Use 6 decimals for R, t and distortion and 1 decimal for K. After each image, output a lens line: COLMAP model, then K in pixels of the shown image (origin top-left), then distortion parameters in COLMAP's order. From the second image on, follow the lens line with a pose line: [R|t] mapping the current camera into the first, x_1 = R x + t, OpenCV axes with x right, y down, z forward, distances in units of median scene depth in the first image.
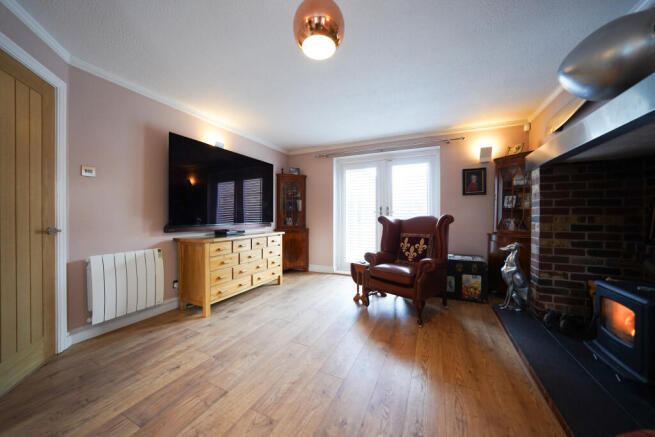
lens RADIAL K [[228.7, 0, 327.5], [0, 228.7, 218.5], [0, 0, 1]] dist [-0.030214, 0.009043]
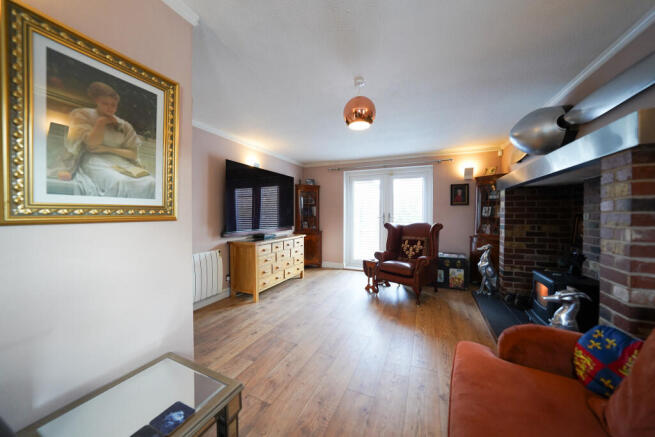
lens RADIAL K [[228.7, 0, 327.5], [0, 228.7, 218.5], [0, 0, 1]] dist [-0.030214, 0.009043]
pose [[0.999543, -0.000275, 0.030242, -0.150135], [-0.000072, 0.999934, 0.011471, -0.056985], [-0.030243, -0.011468, 0.999477, -0.291003]]
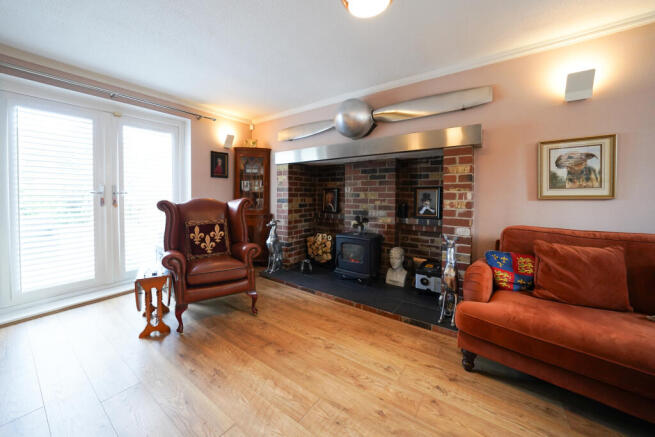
lens RADIAL K [[245.5, 0, 296.9], [0, 245.5, 201.9], [0, 0, 1]] dist [-0.028159, 0.000058]
pose [[0.233462, -0.027843, 0.971967, -0.458803], [0.008840, 0.999609, 0.026512, -0.025229], [-0.972326, 0.002402, 0.233617, 0.500819]]
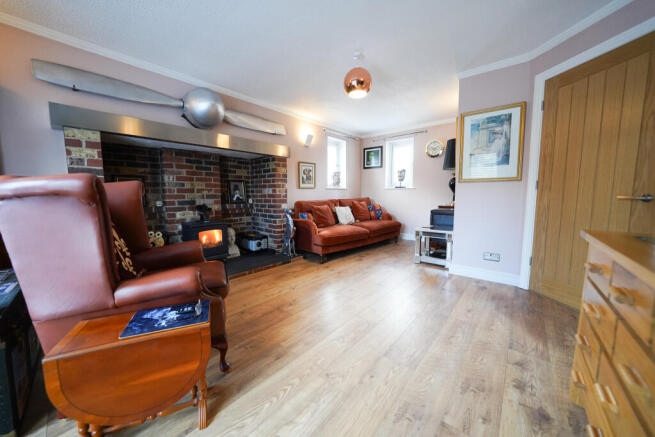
lens RADIAL K [[228.7, 0, 327.5], [0, 228.7, 218.5], [0, 0, 1]] dist [-0.030214, 0.009043]
pose [[-0.963056, -0.025543, 0.268087, -0.154025], [0.006072, 0.993179, 0.116441, 0.017279], [-0.269232, 0.113768, -0.956332, 1.399041]]
